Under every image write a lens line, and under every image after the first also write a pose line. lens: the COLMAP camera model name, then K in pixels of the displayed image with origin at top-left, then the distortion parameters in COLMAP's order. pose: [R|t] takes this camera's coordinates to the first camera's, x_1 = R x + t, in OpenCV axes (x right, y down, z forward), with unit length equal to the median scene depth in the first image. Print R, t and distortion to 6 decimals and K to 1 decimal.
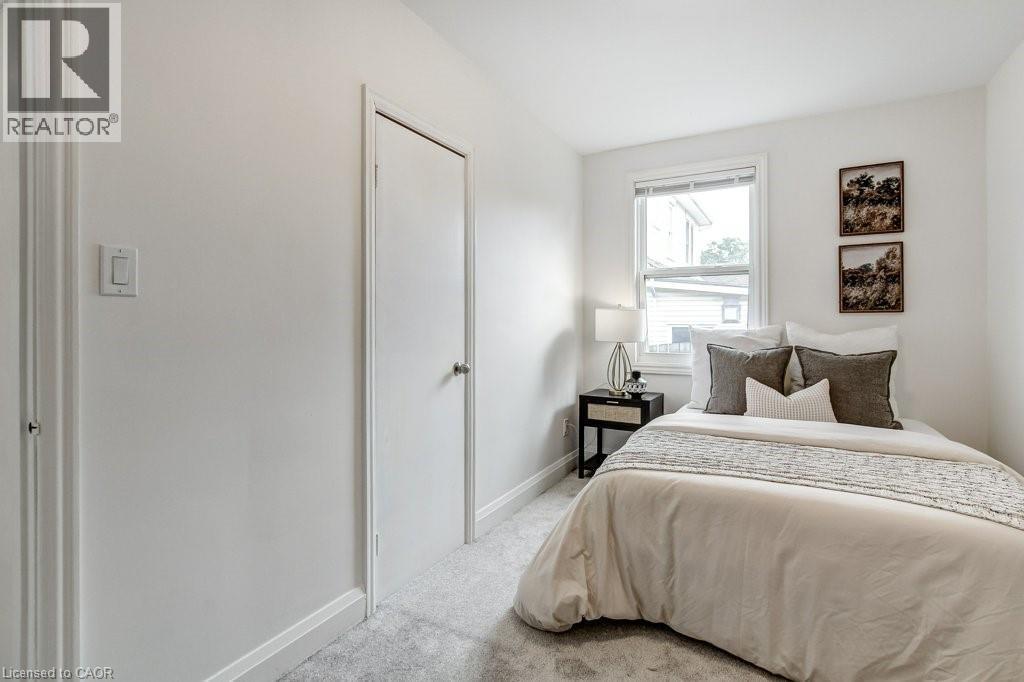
lens RADIAL K [[477.9, 0, 516.1], [0, 477.9, 327.4], [0, 0, 1]] dist [-0.005636, 0.000070]
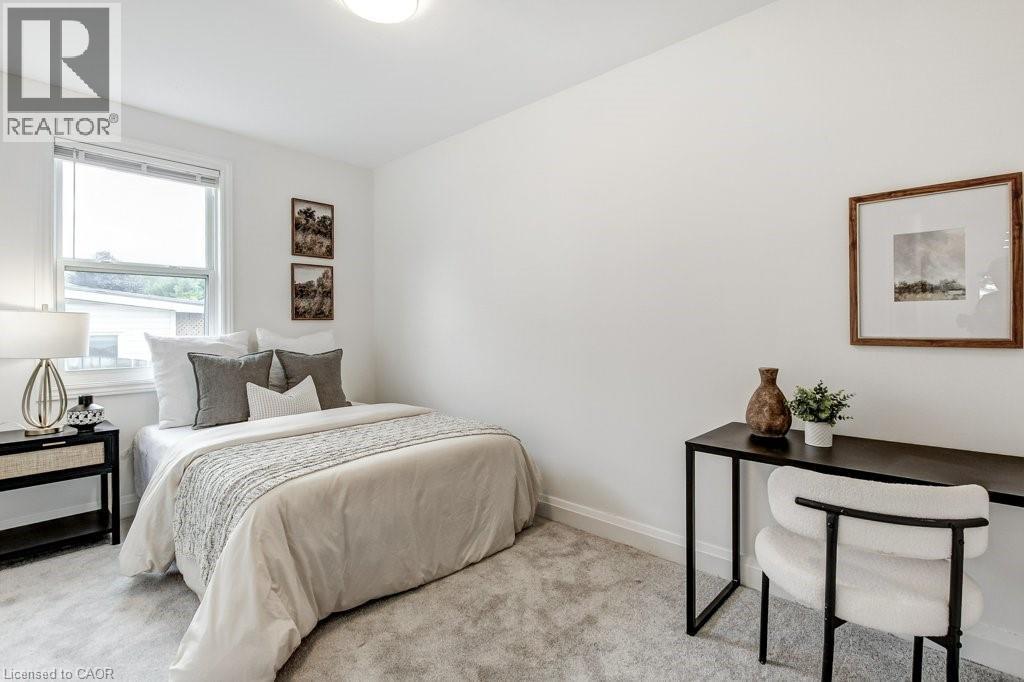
lens RADIAL K [[477.9, 0, 516.1], [0, 477.9, 327.4], [0, 0, 1]] dist [-0.005636, 0.000070]
pose [[0.243413, -0.004608, 0.969912, -0.339097], [0.017792, 0.999842, 0.000285, -0.003012], [-0.969759, 0.017187, 0.243457, 0.185535]]
